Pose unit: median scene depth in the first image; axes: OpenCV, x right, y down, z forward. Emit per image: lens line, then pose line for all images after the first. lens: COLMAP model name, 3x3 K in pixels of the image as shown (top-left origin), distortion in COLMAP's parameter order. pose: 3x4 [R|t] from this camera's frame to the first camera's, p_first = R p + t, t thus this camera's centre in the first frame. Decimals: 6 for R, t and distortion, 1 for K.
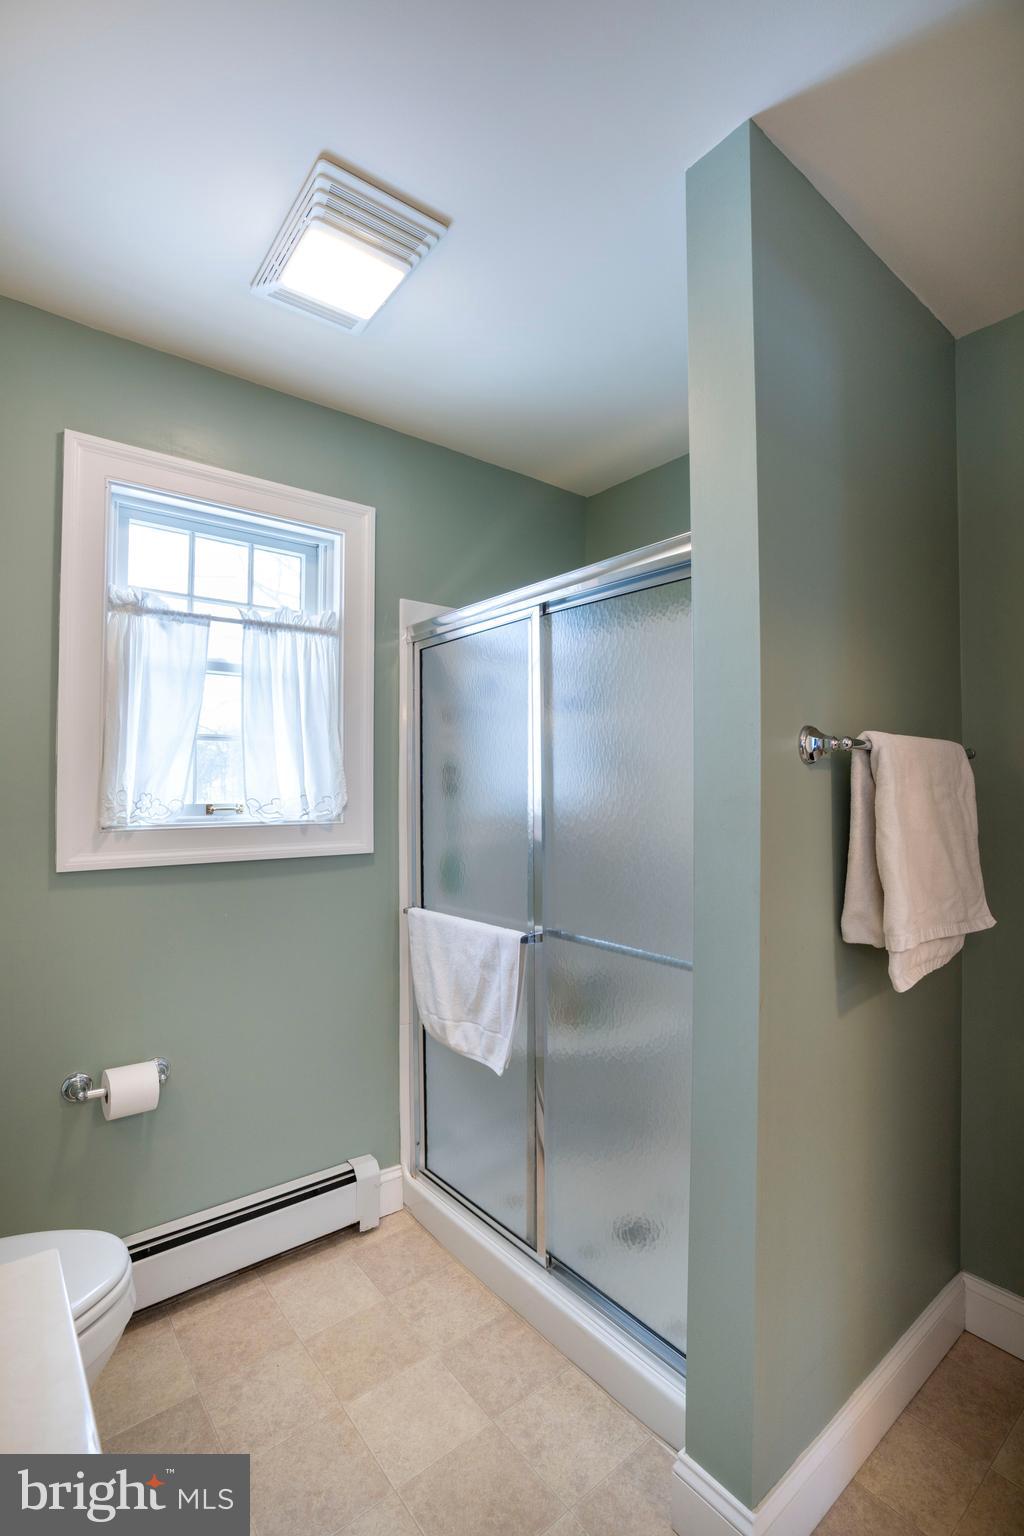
lens RADIAL K [[721.4, 0, 511.7], [0, 721.4, 772.7], [0, 0, 1]] dist [-0.018100, 0.001435]
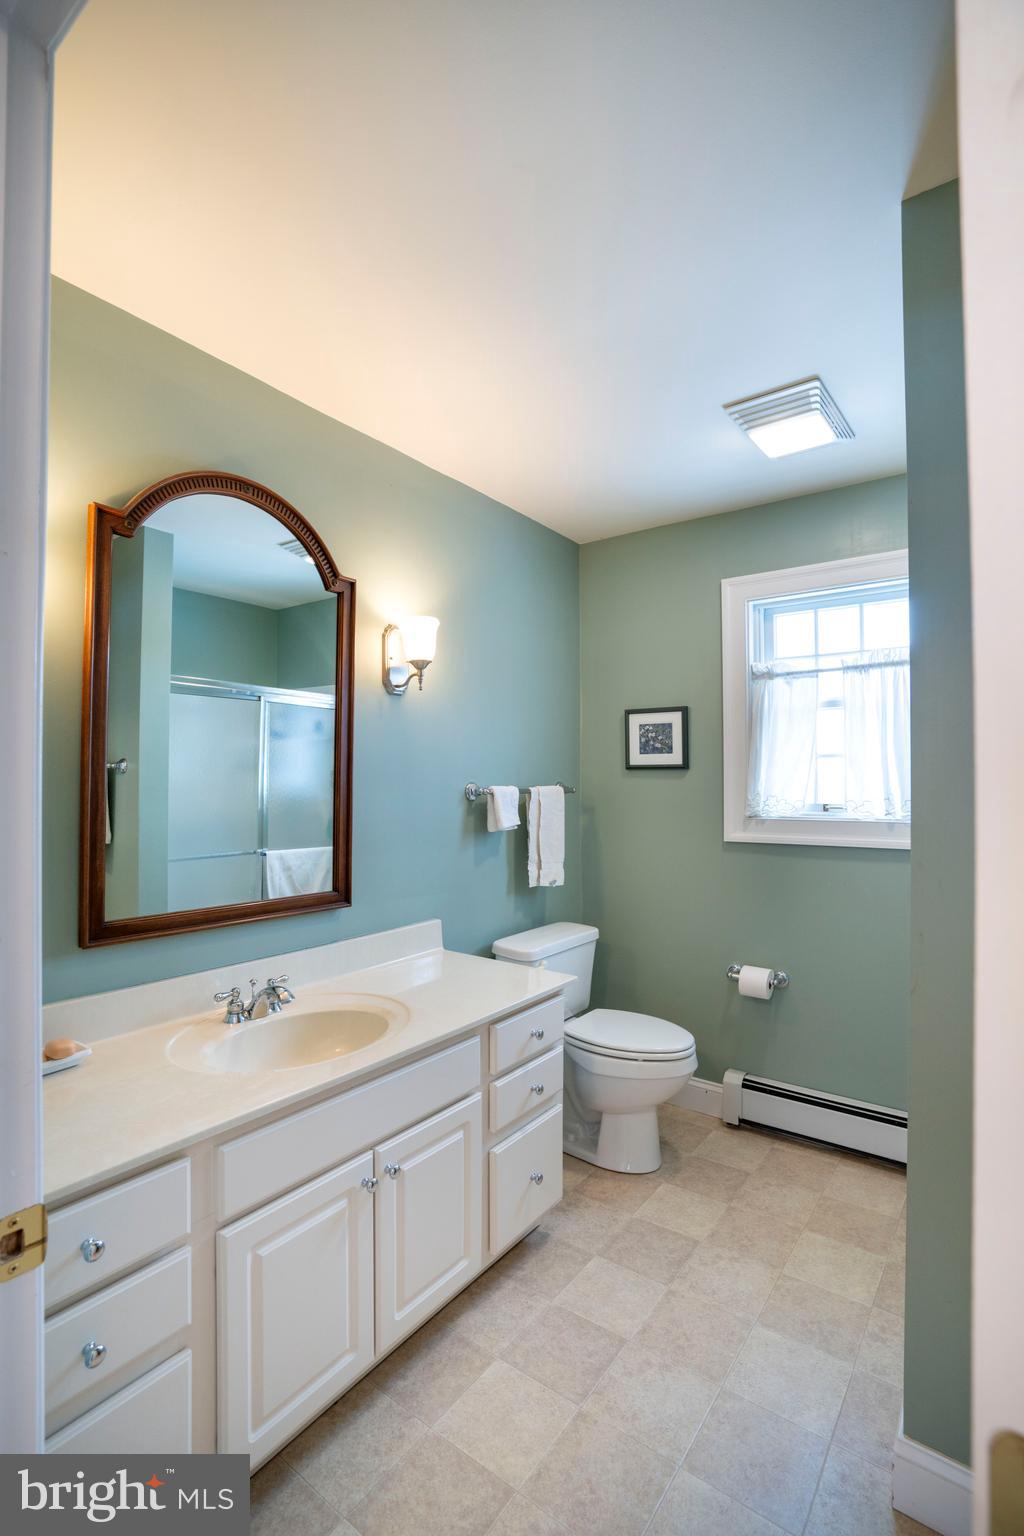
lens RADIAL K [[721.4, 0, 512.1], [0, 721.4, 770.9], [0, 0, 1]] dist [-0.018100, 0.001435]
pose [[0.257727, -0.016389, -0.966079, 0.758326], [0.015452, 0.999798, -0.012839, -0.011512], [0.966094, -0.011619, 0.257928, 0.060407]]
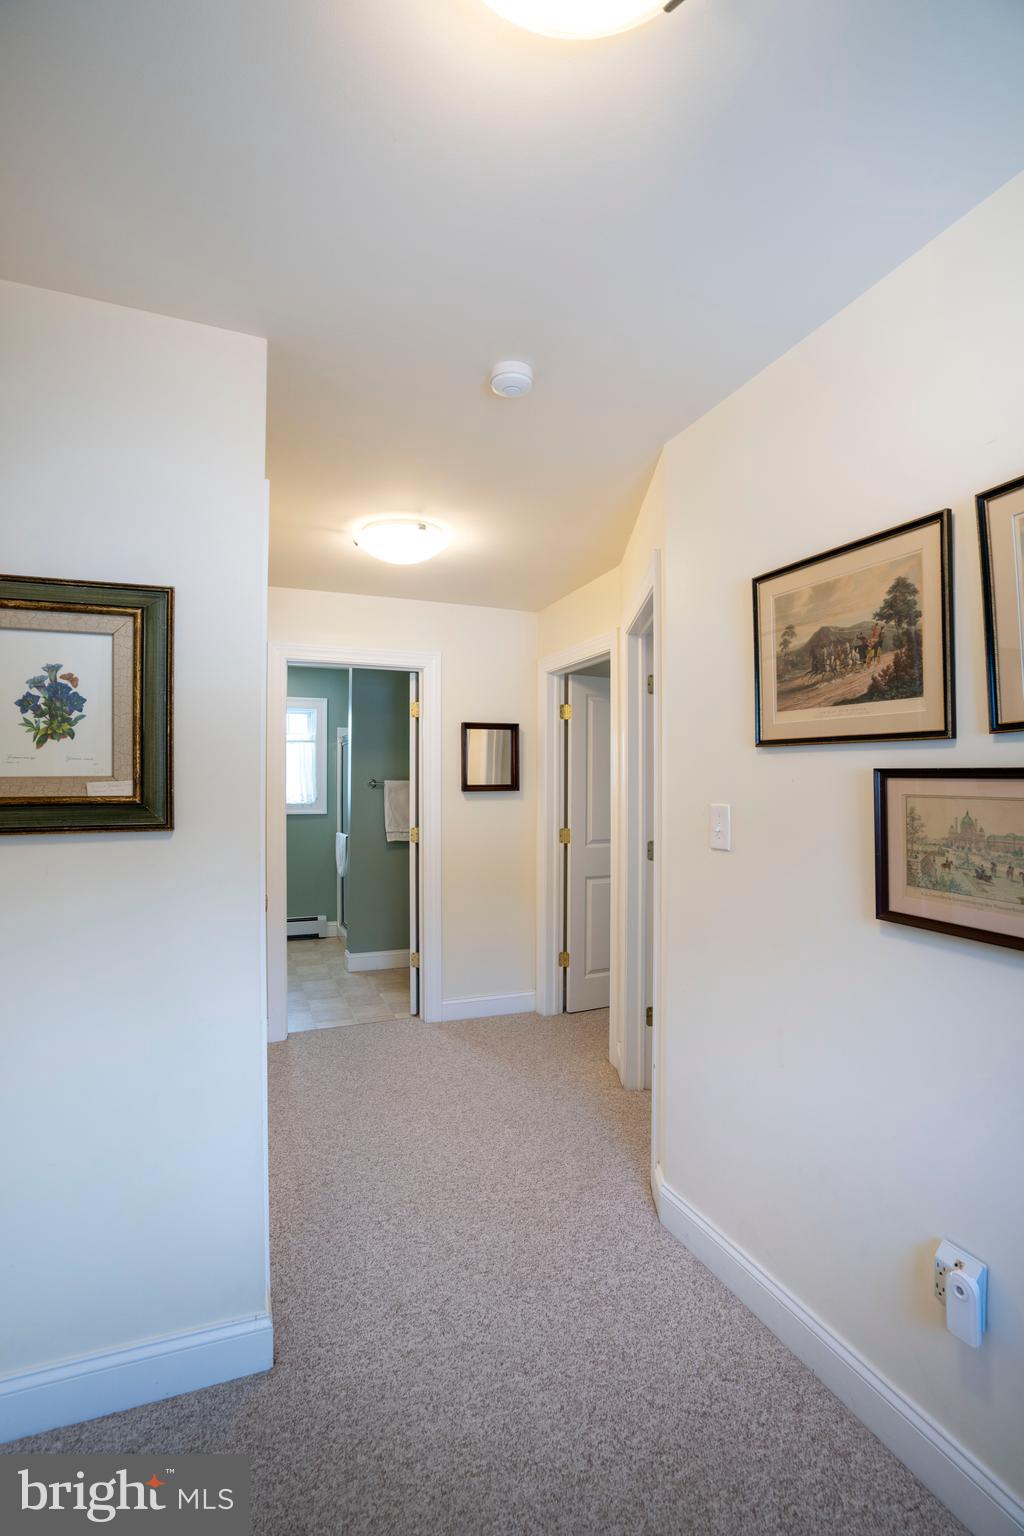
lens RADIAL K [[721.4, 0, 510.9], [0, 721.4, 768.8], [0, 0, 1]] dist [-0.018100, 0.001435]
pose [[0.958825, -0.002112, -0.283988, 1.513014], [0.001353, 0.999995, -0.002870, -0.073370], [0.283993, 0.002368, 0.958823, -1.794496]]
